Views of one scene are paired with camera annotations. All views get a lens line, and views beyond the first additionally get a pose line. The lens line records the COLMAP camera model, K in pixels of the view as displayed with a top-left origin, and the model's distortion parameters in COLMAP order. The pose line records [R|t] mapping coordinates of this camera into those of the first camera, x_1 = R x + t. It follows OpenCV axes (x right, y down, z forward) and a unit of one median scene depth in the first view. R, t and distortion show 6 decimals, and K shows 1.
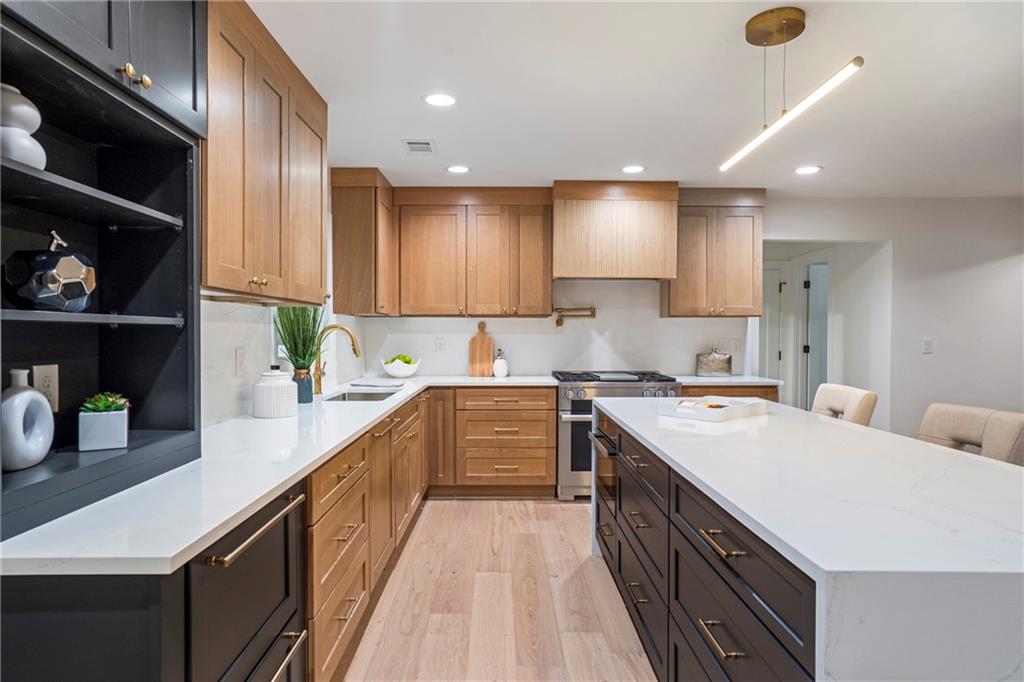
lens RADIAL K [[590.9, 0, 481.9], [0, 590.9, 336.0], [0, 0, 1]] dist [-0.029506, 0.030245]
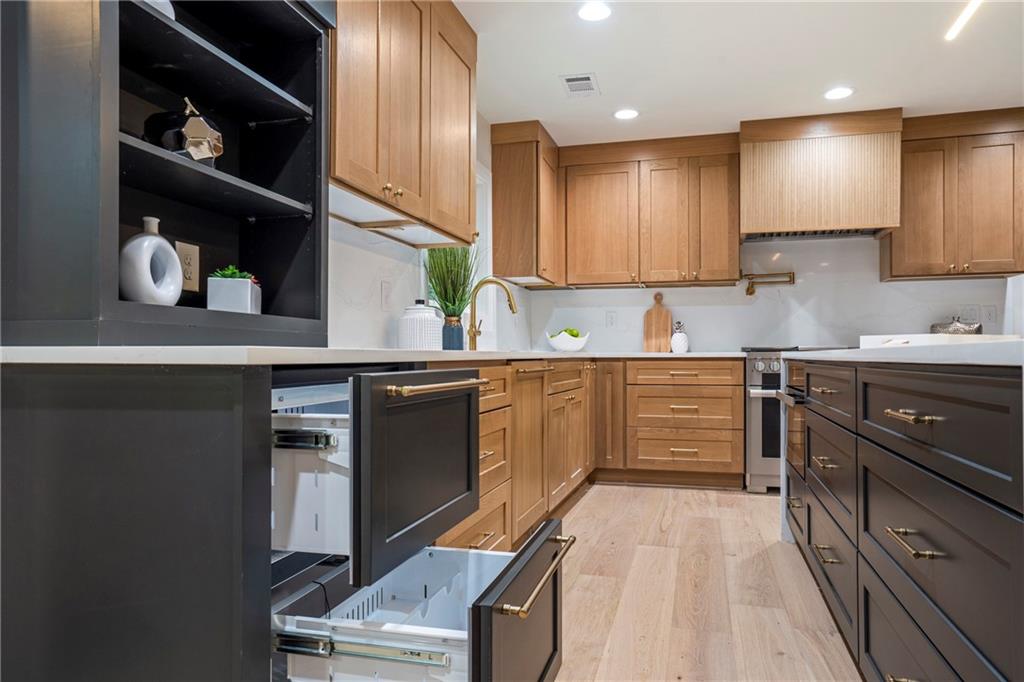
lens RADIAL K [[636.3, 0, 513.0], [0, 636.3, 348.3], [0, 0, 1]] dist [-0.042018, 0.059269]
pose [[0.966564, -0.002417, -0.256416, 0.037815], [-0.003038, 0.999778, -0.020873, 0.091853], [0.256409, 0.020954, 0.966341, 0.022808]]
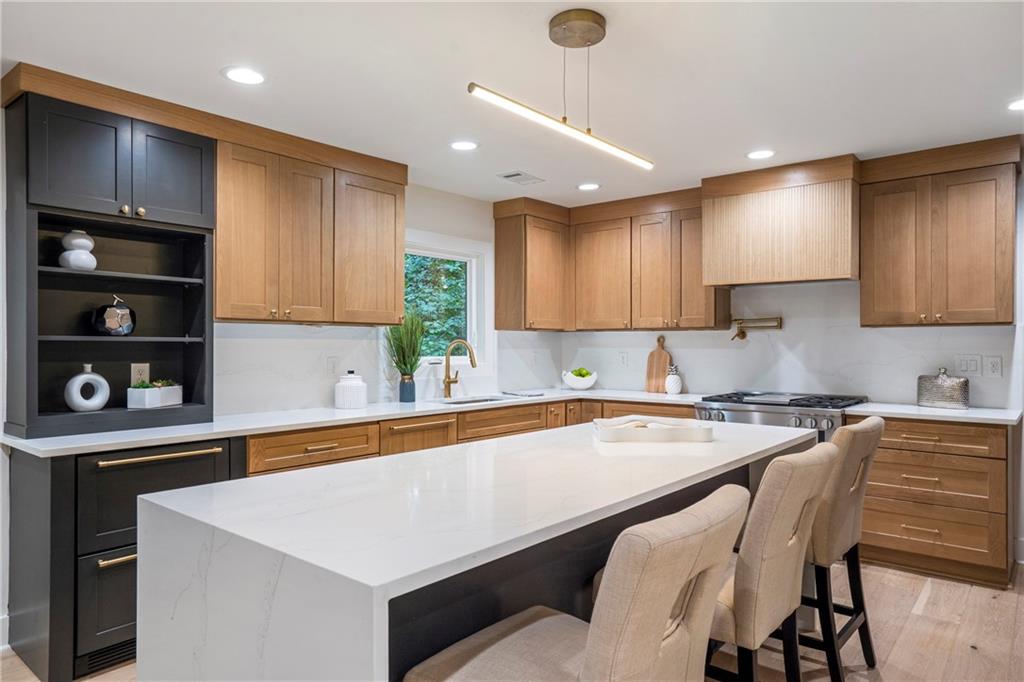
lens RADIAL K [[636.3, 0, 513.0], [0, 636.3, 348.3], [0, 0, 1]] dist [-0.042018, 0.059269]
pose [[0.776252, 0.001636, -0.630421, 0.522998], [-0.004397, 0.999986, -0.002819, 0.000729], [0.630407, 0.004961, 0.776249, 0.062680]]
